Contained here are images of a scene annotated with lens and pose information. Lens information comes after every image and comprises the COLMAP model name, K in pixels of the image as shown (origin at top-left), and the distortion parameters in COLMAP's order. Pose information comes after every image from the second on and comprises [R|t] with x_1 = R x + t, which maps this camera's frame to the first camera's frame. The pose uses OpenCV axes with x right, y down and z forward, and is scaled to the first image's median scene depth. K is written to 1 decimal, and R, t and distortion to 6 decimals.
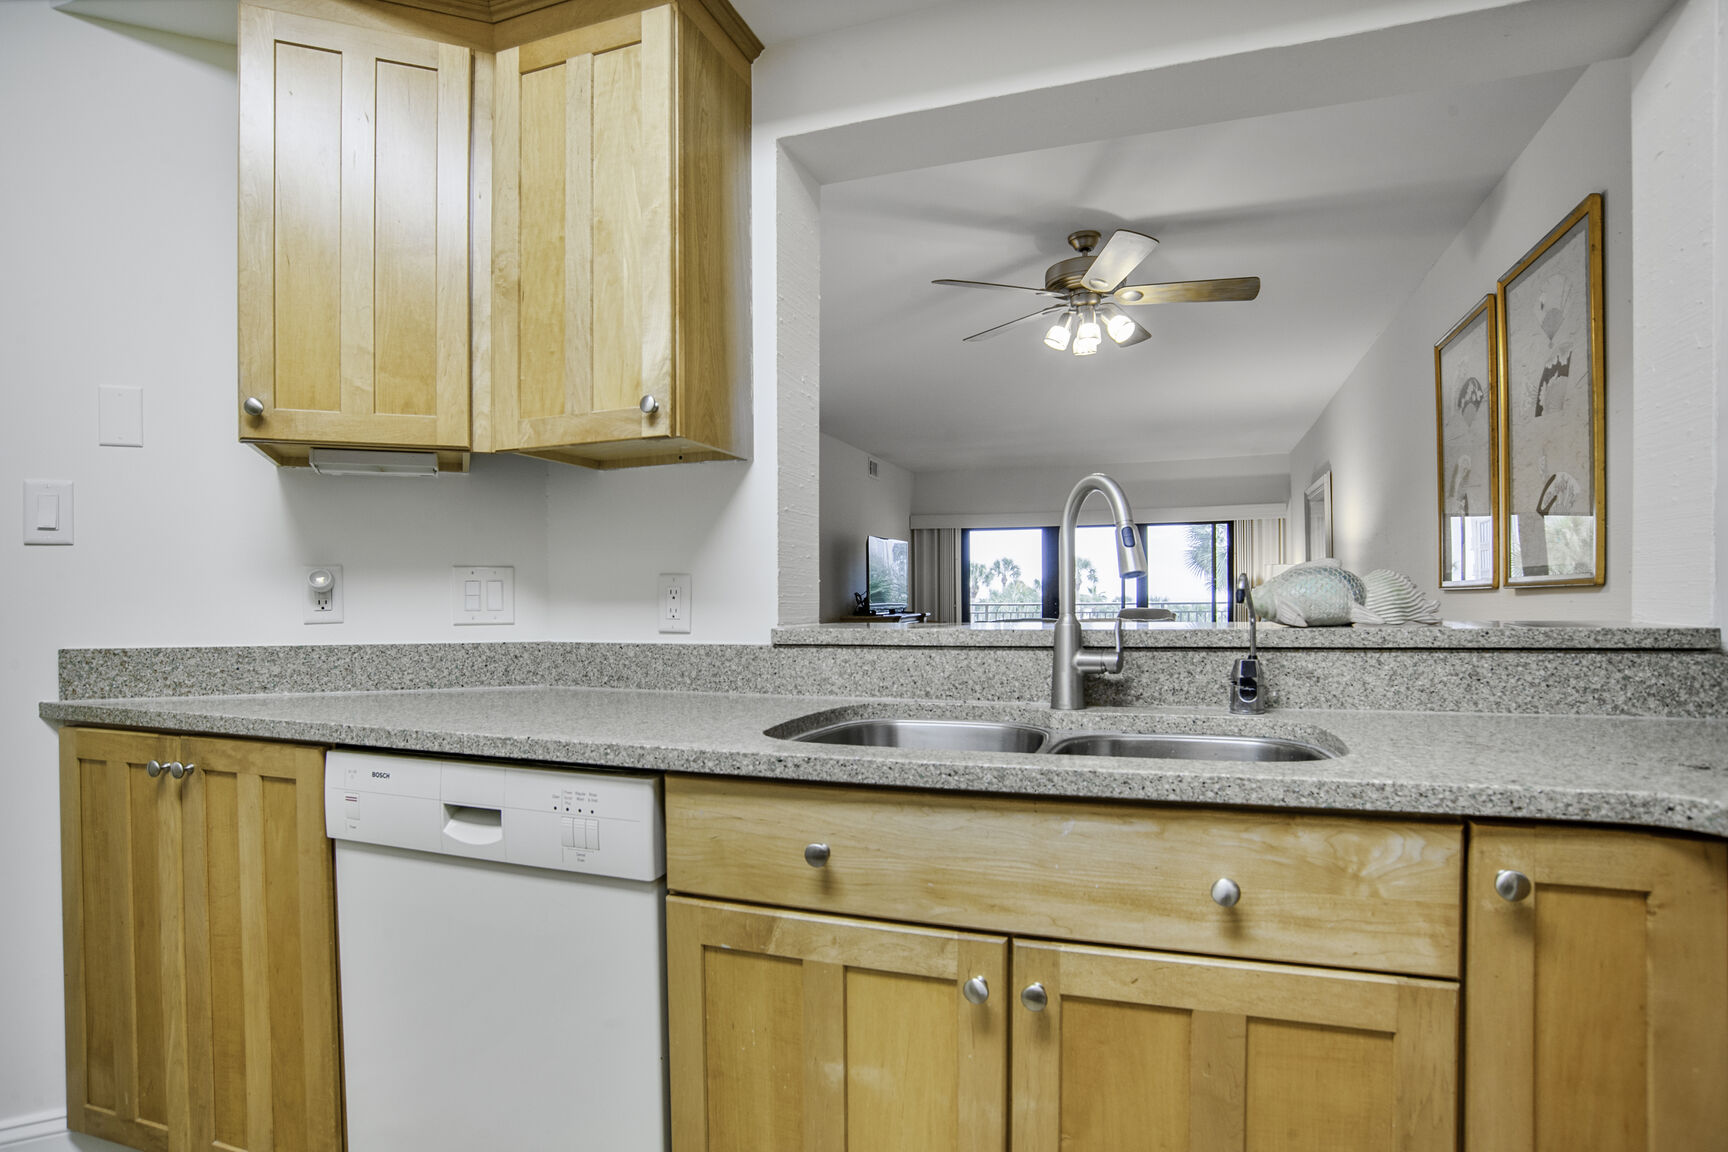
lens RADIAL K [[912.4, 0, 853.6], [0, 912.4, 584.5], [0, 0, 1]] dist [-0.090918, 0.036850]
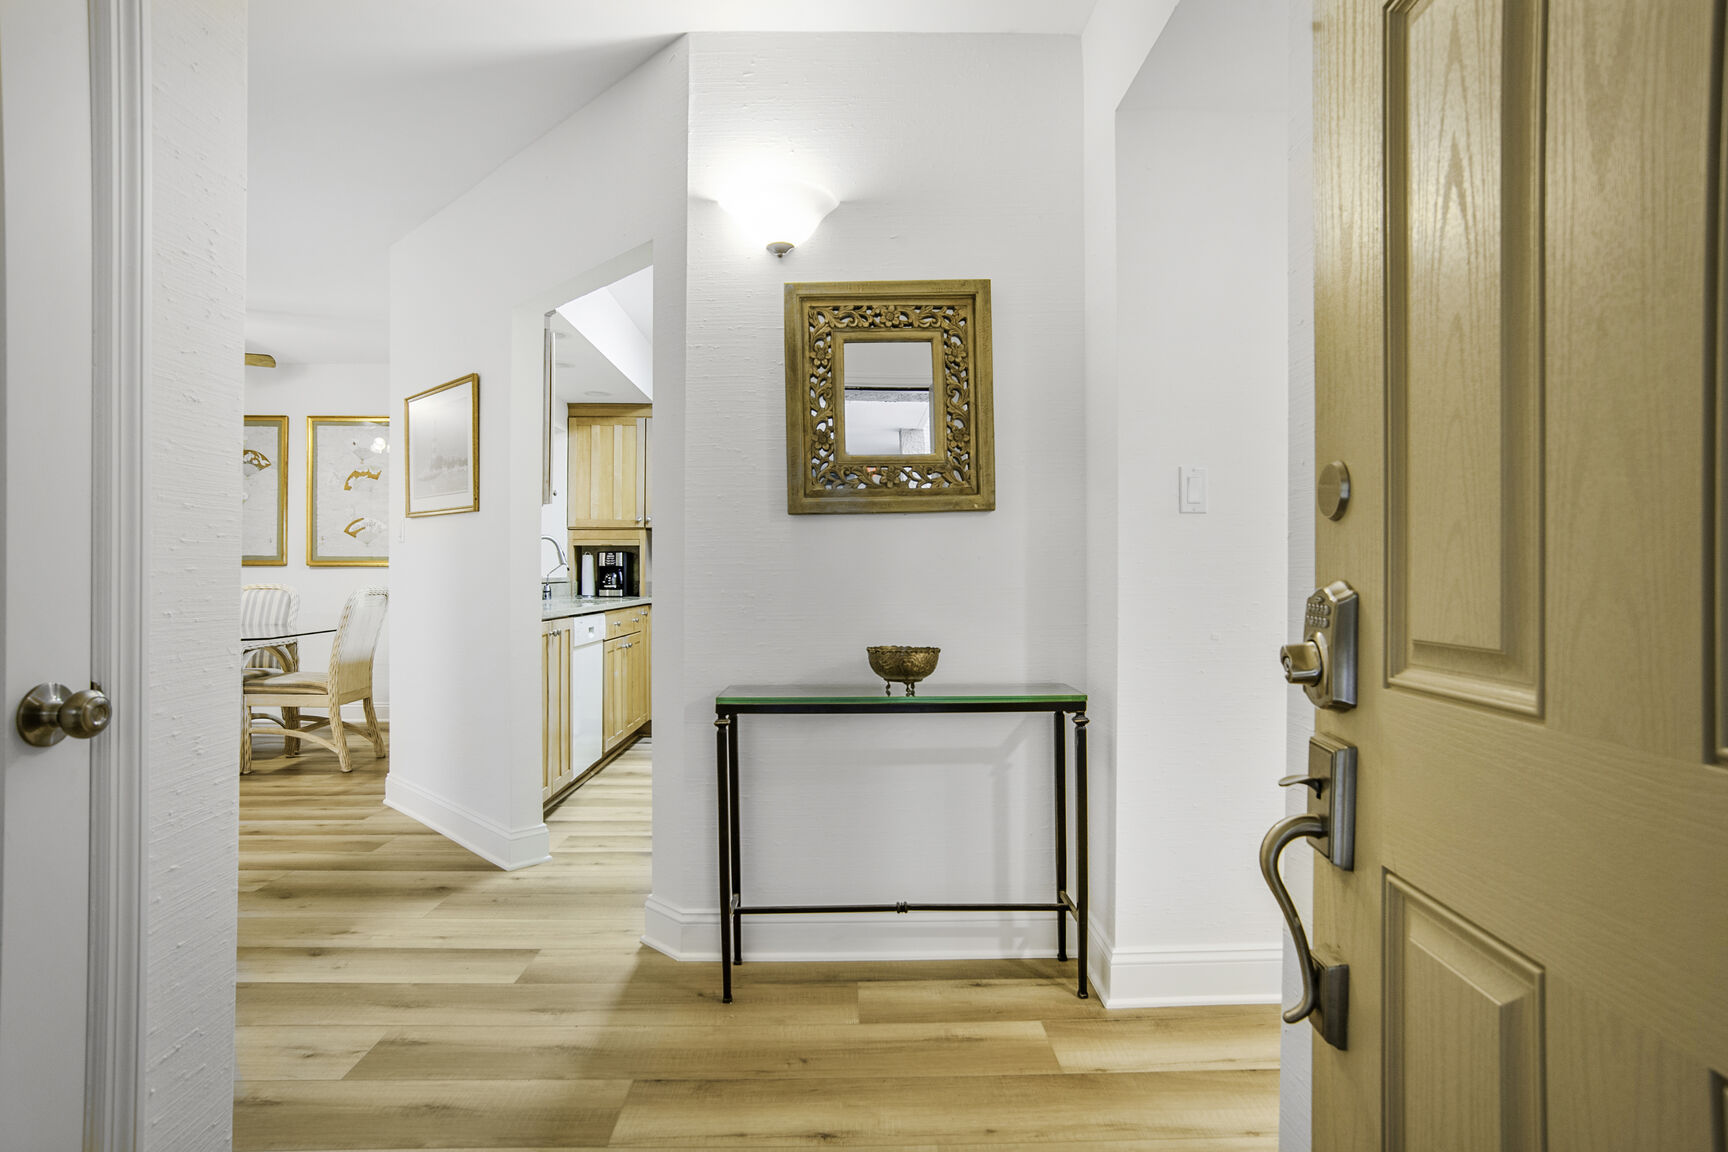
lens RADIAL K [[919.4, 0, 864.0], [0, 919.4, 576.0], [0, 0, 1]] dist [-0.061873, 0.039497]
pose [[-0.366773, 0.005078, 0.930296, -2.784645], [-0.018168, 0.999755, -0.012621, 0.051717], [-0.930133, -0.021531, -0.366591, 0.895762]]
